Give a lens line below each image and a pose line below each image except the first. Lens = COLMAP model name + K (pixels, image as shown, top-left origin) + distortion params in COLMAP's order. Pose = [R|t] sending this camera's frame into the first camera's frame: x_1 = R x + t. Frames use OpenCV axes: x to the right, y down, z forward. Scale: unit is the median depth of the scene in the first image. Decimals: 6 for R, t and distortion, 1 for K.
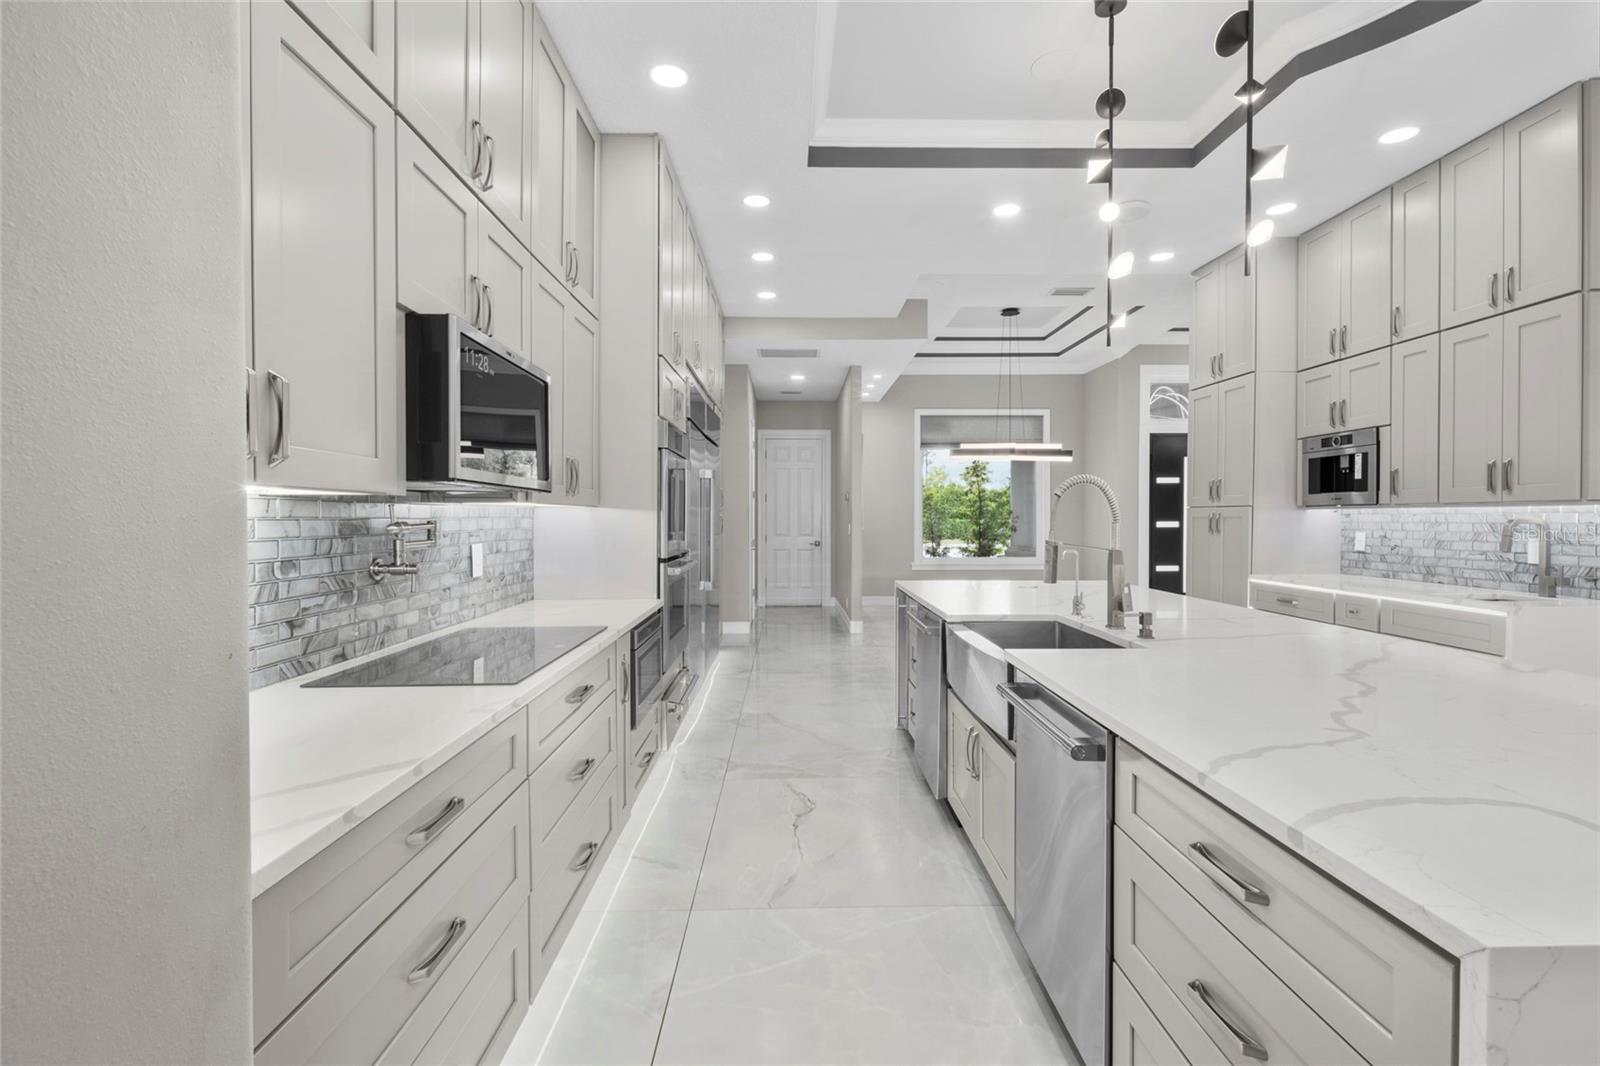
lens RADIAL K [[718.8, 0, 799.6], [0, 718.8, 535.8], [0, 0, 1]] dist [0.006794, -0.004540]
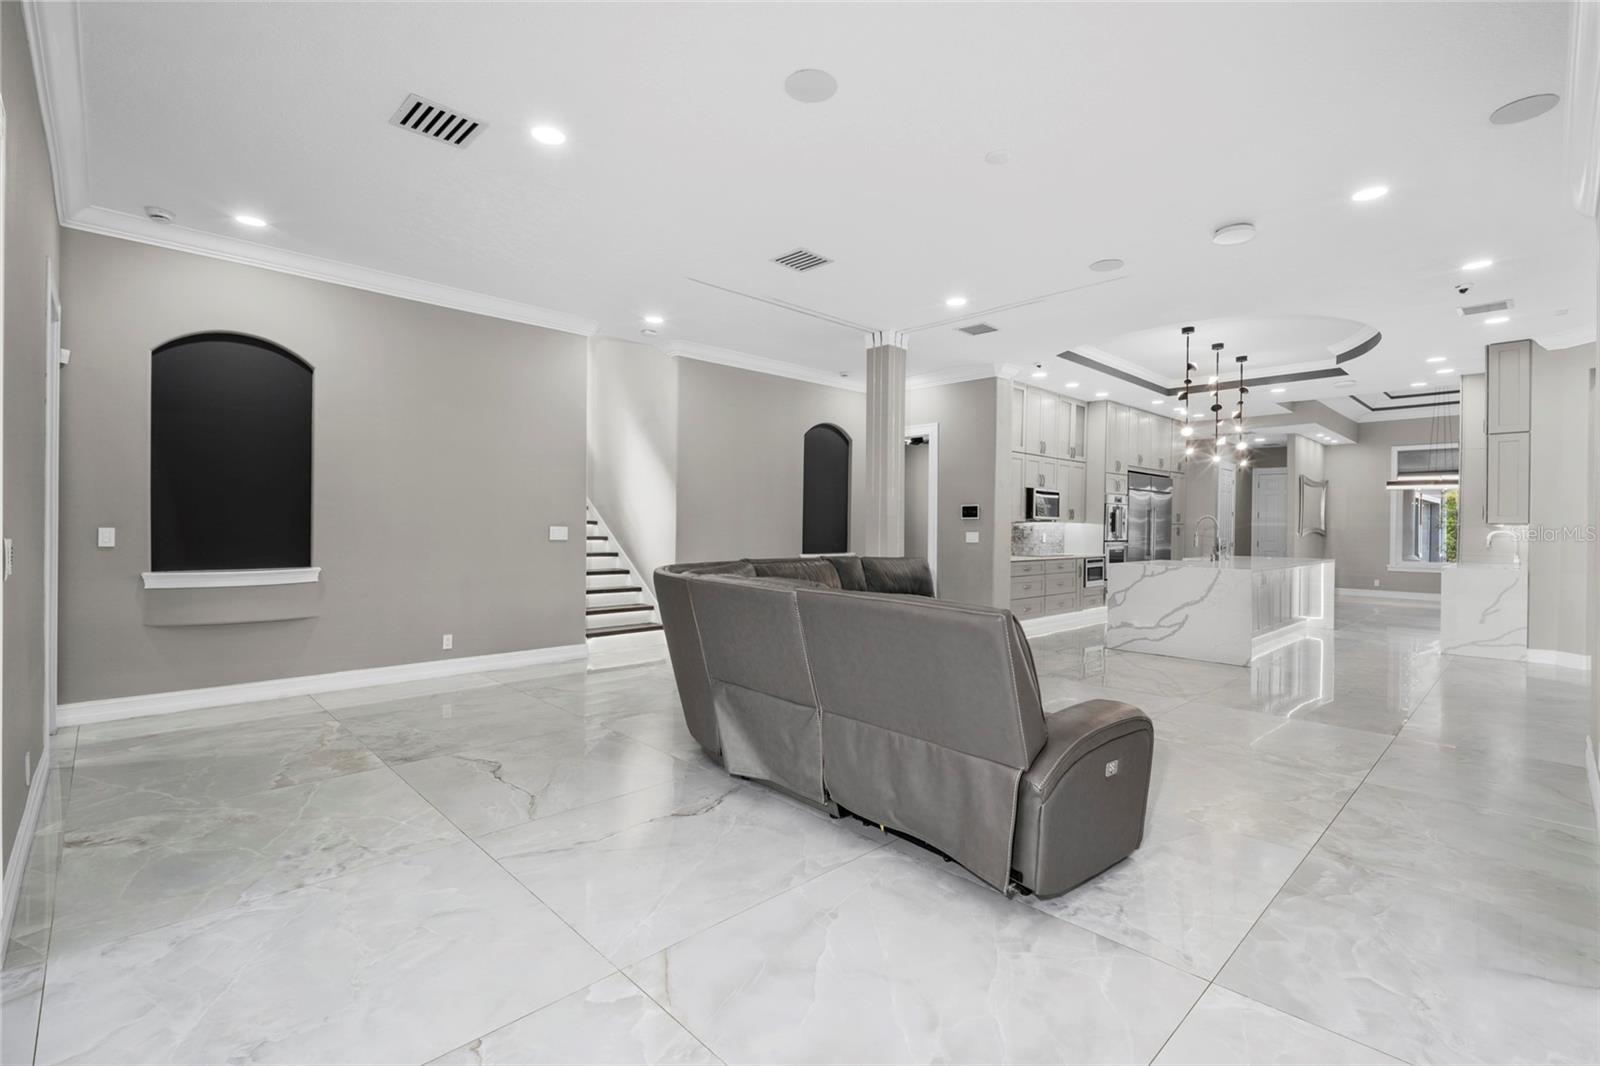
lens RADIAL K [[718.8, 0, 796.4], [0, 718.8, 540.1], [0, 0, 1]] dist [0.006794, -0.004540]
pose [[0.680041, 0.017708, -0.732960, 1.171774], [-0.027083, 0.999633, -0.000976, 0.071039], [0.732674, 0.020514, 0.680271, -2.053059]]
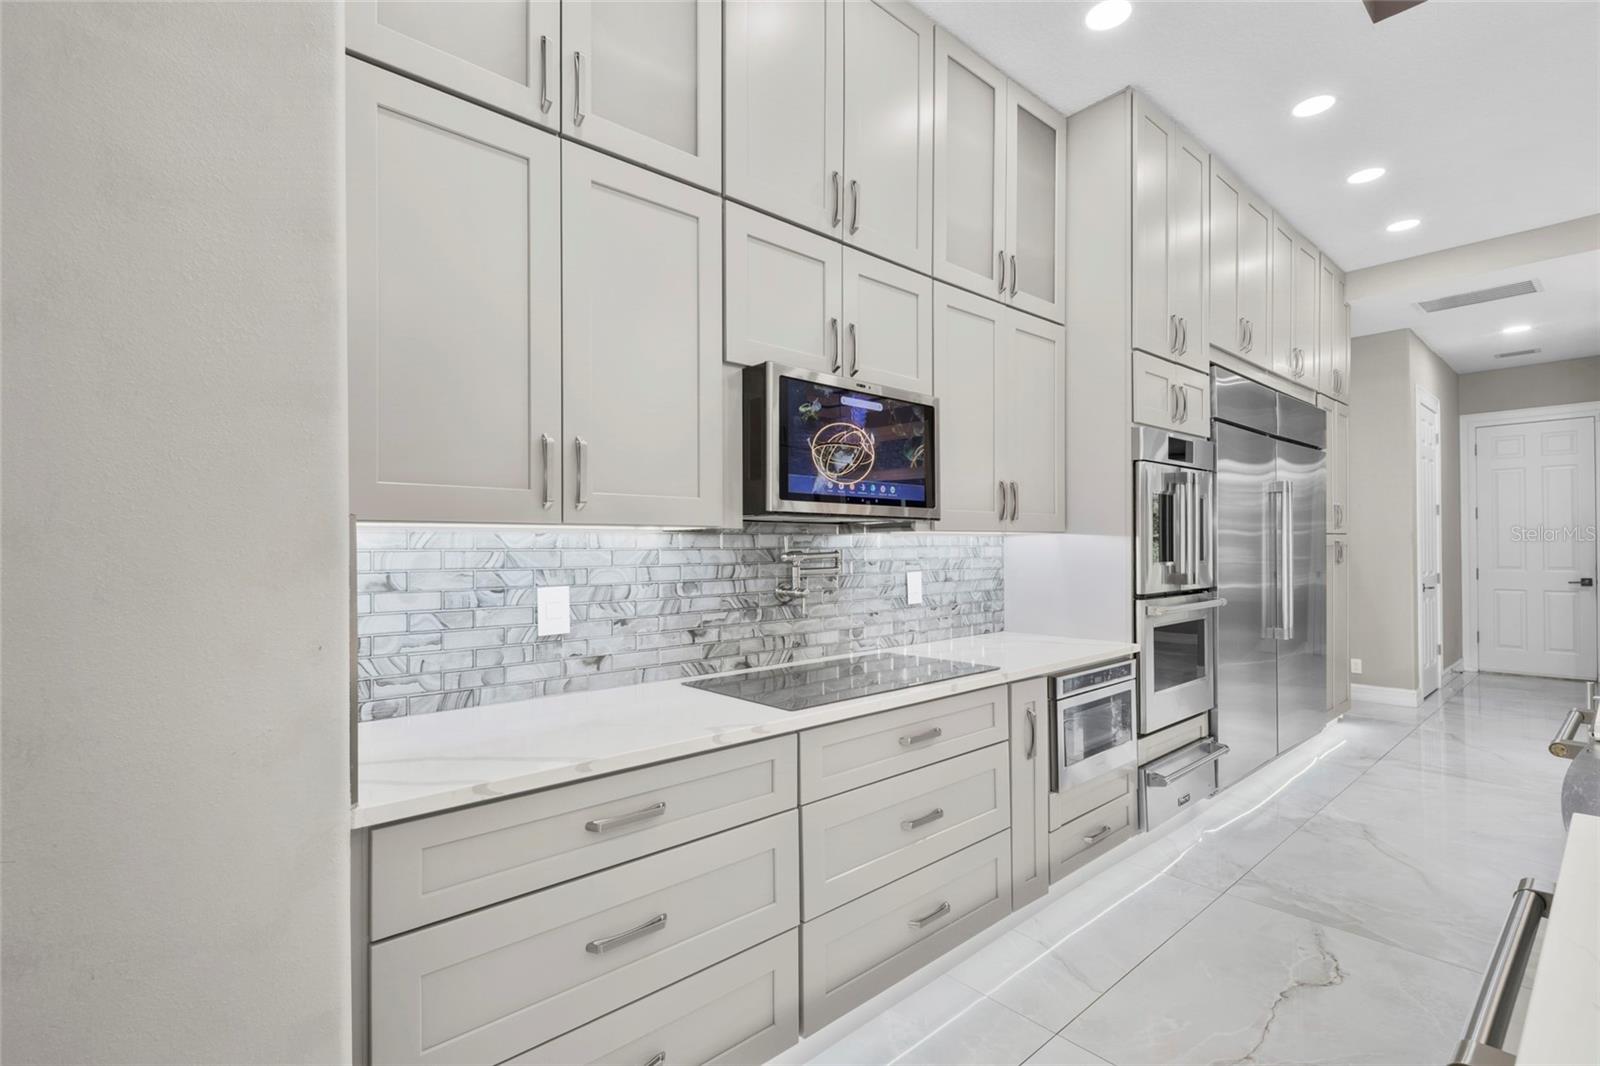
lens RADIAL K [[718.8, 0, 798.9], [0, 718.8, 549.3], [0, 0, 1]] dist [0.006794, -0.004540]
pose [[0.639884, -0.003354, -0.768464, 0.201345], [-0.011591, 0.999835, -0.014015, -0.004155], [0.768384, 0.017875, 0.639740, 0.181246]]
